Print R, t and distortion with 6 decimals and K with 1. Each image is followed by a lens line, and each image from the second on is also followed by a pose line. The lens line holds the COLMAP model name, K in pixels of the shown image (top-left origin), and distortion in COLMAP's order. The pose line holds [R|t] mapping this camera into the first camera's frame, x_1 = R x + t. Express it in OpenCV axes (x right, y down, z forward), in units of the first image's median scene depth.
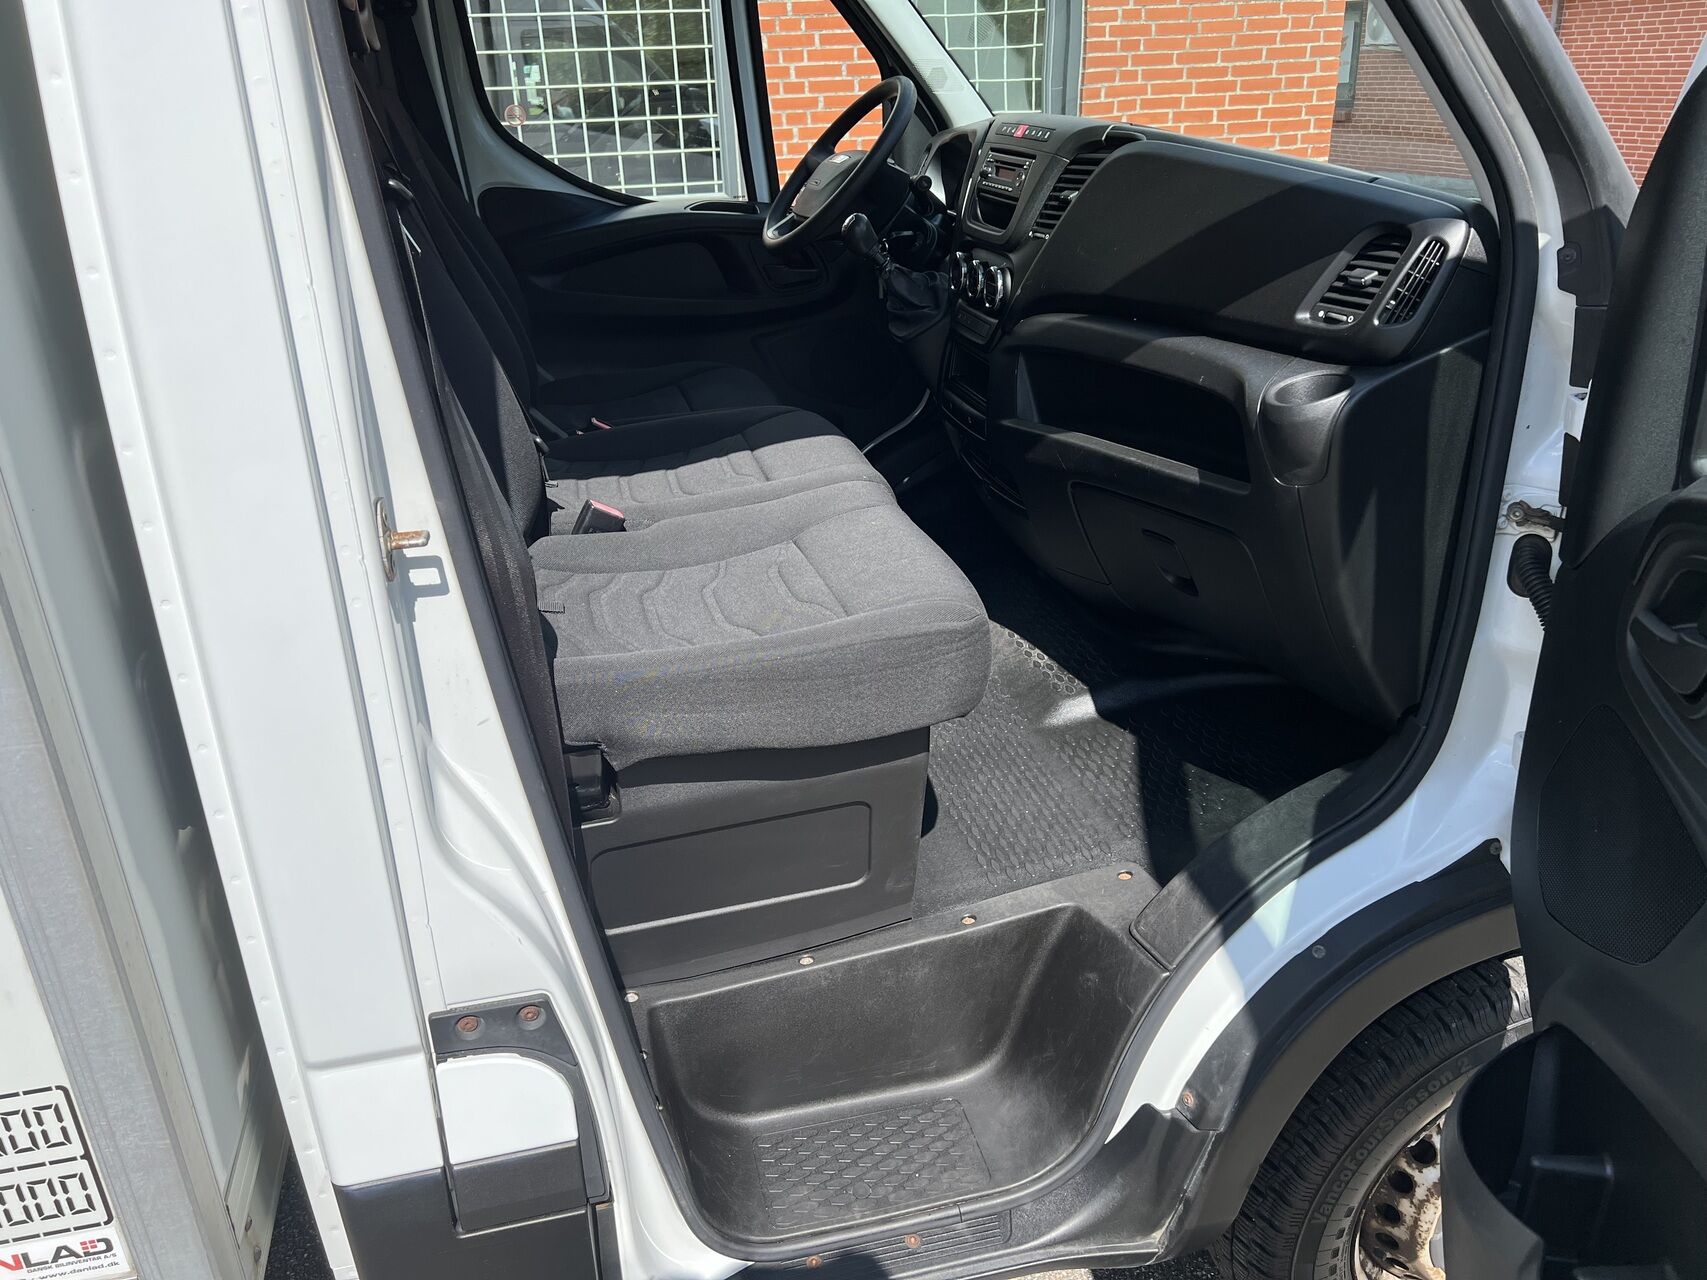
lens RADIAL K [[1281.1, 0, 849.7], [0, 1281.1, 644.5], [0, 0, 1]] dist [0.071063, -0.083054]
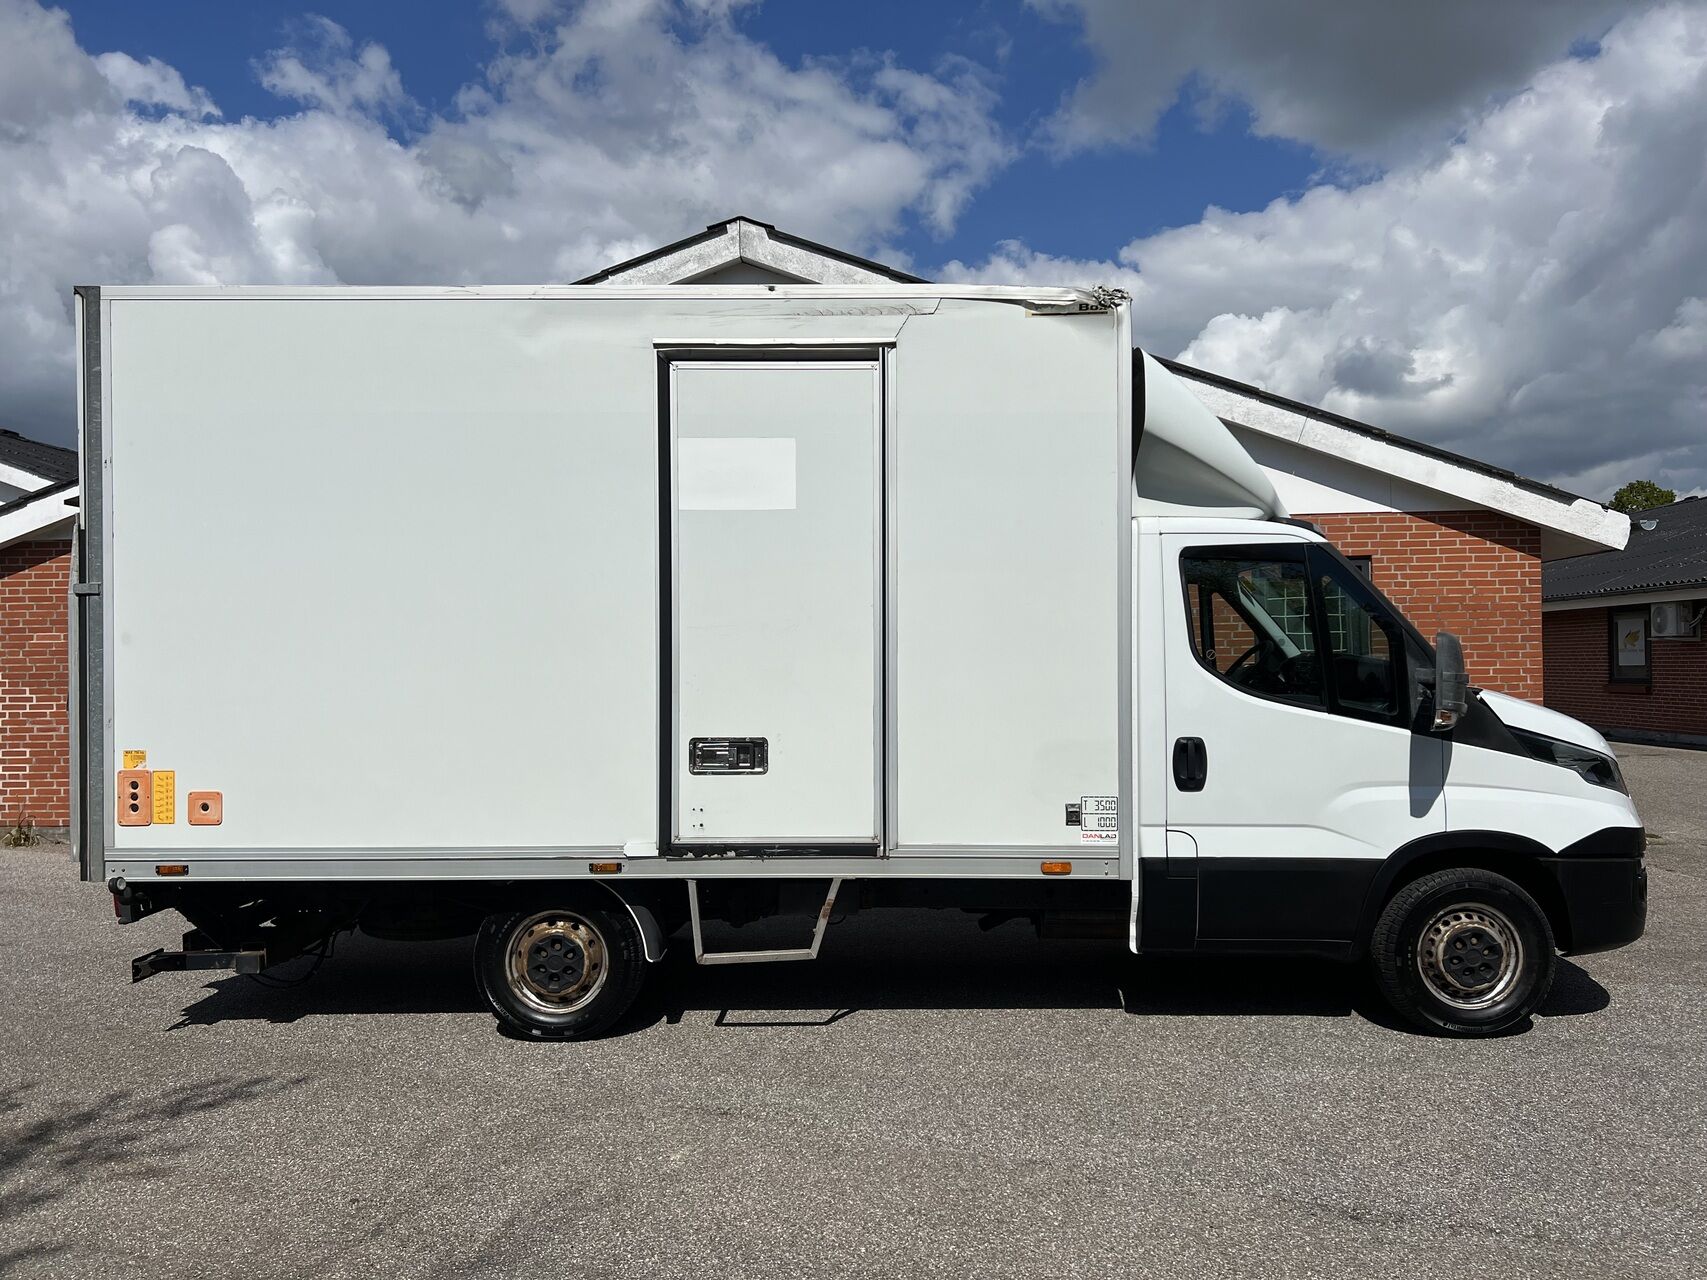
lens RADIAL K [[1281.1, 0, 859.8], [0, 1281.1, 625.5], [0, 0, 1]] dist [0.071063, -0.083054]
pose [[0.967281, 0.016853, -0.253147, -0.097035], [-0.121415, 0.906864, -0.403555, 0.691454], [0.222769, 0.421087, 0.879238, -1.501610]]
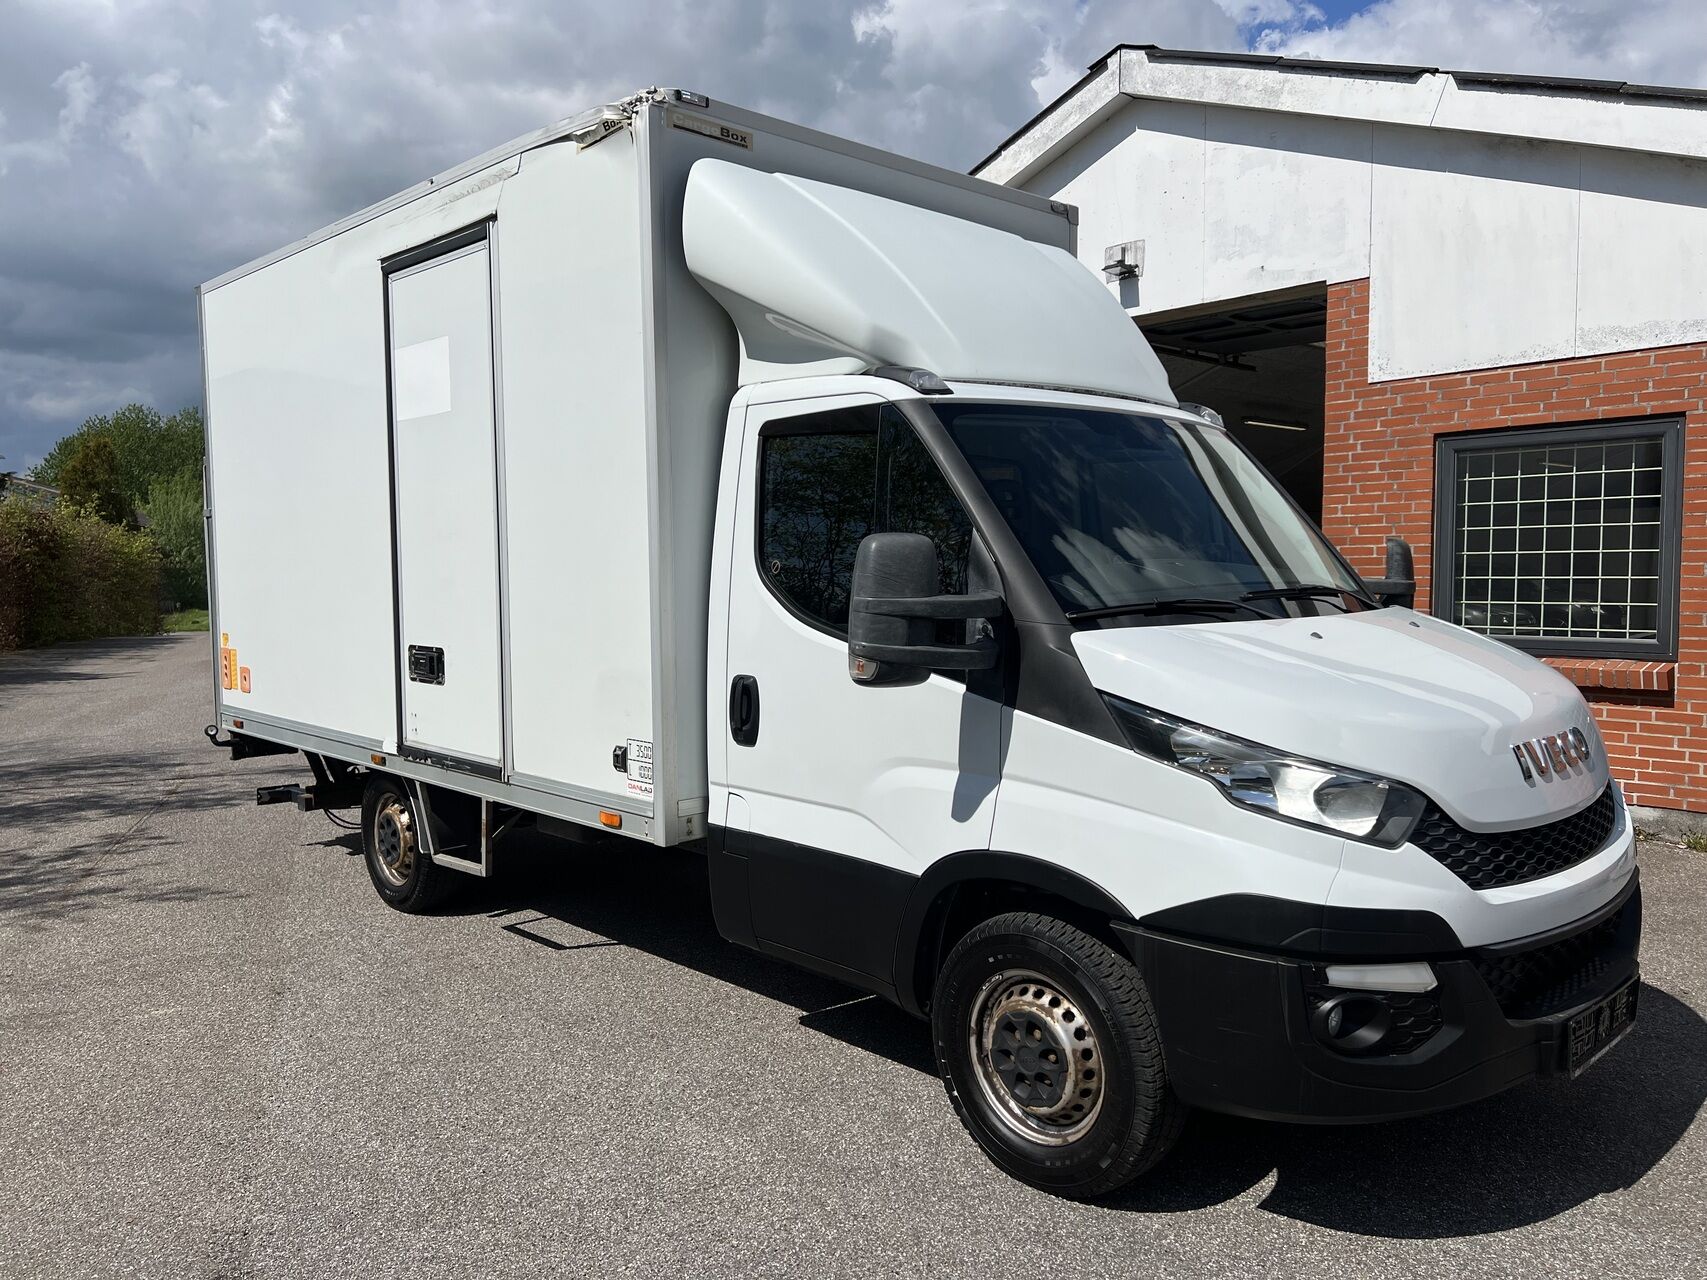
lens RADIAL K [[1281.1, 0, 844.8], [0, 1281.1, 632.7], [0, 0, 1]] dist [0.071063, -0.083054]
pose [[0.494798, 0.072629, -0.865968, 1.204689], [-0.359661, 0.924264, -0.127986, 0.106776], [0.791087, 0.374782, 0.483445, -0.260293]]
